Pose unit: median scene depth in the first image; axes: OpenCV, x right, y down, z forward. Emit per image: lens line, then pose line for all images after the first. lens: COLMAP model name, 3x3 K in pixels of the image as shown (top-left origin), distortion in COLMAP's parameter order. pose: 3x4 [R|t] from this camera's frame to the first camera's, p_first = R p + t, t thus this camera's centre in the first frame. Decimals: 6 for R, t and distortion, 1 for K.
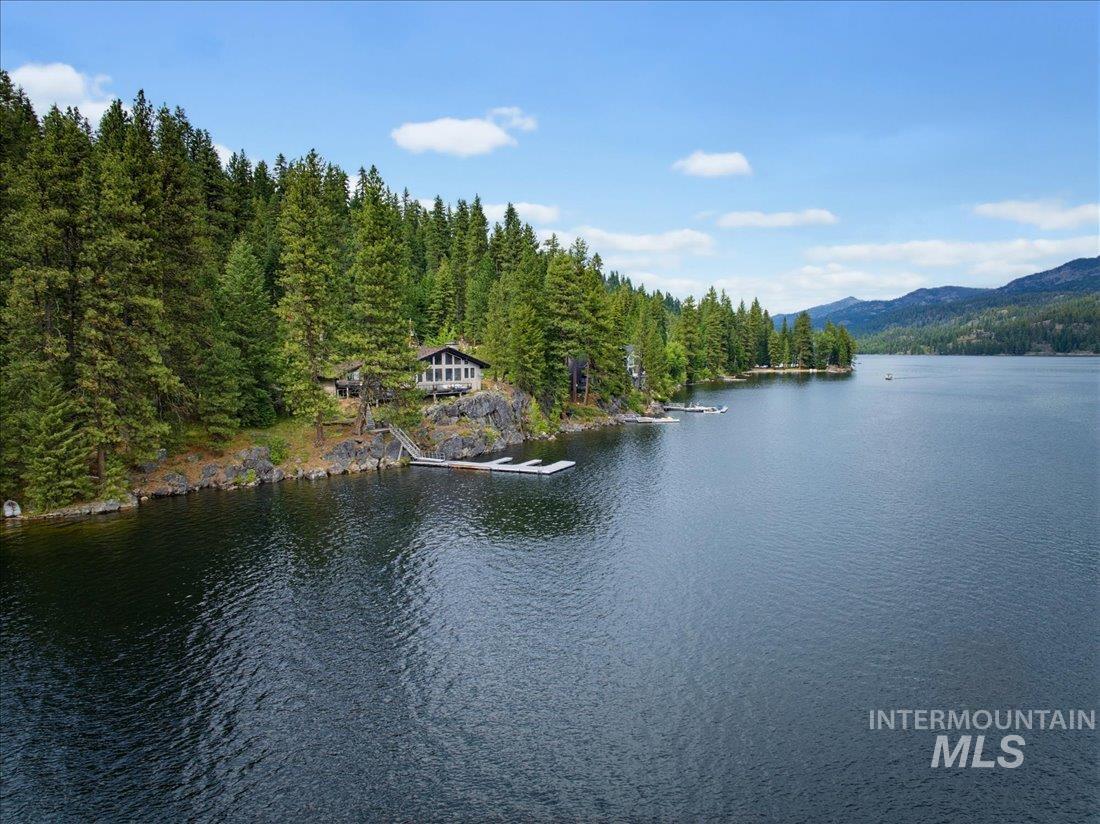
lens RADIAL K [[751.5, 0, 553.7], [0, 751.5, 410.9], [0, 0, 1]] dist [0.027571, -0.000611]
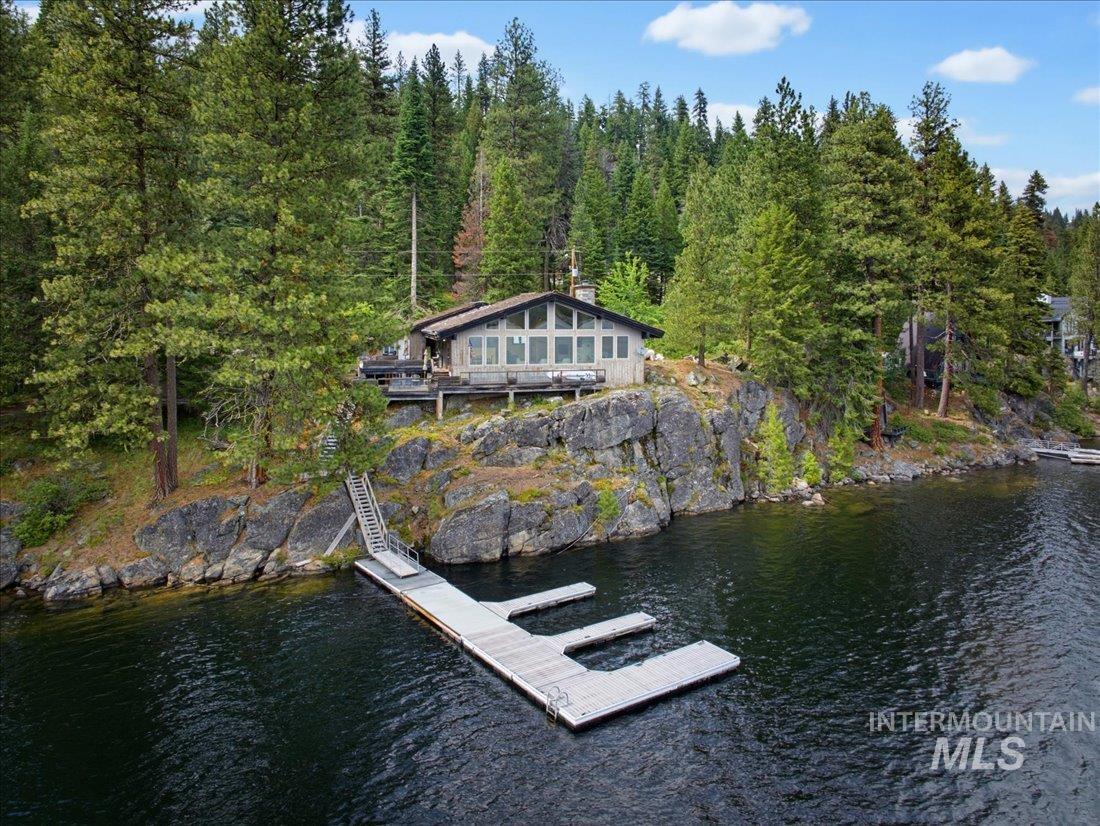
lens RADIAL K [[781.6, 0, 550.2], [0, 781.6, 312.0], [0, 0, 1]] dist [-0.001589, -0.004822]
pose [[0.863995, 0.004430, -0.503481, 0.101050], [-0.044911, 0.996654, -0.068299, -0.037673], [0.501493, 0.081622, 0.861303, 0.560317]]
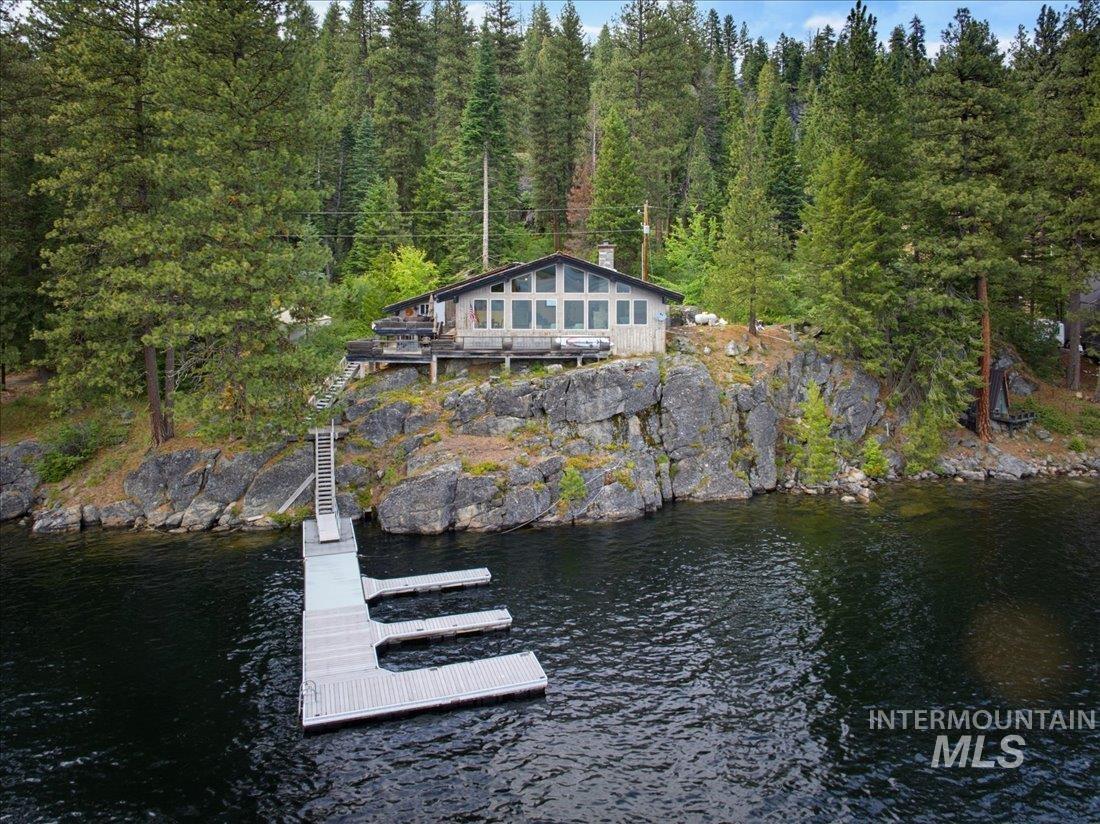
lens RADIAL K [[789.3, 0, 548.5], [0, 789.3, 259.9], [0, 0, 1]] dist [-0.004064, -0.001510]
pose [[0.679100, -0.000369, -0.734046, 0.194313], [-0.061139, 0.996497, -0.057063, -0.052307], [0.731495, 0.083630, 0.676698, 0.658451]]
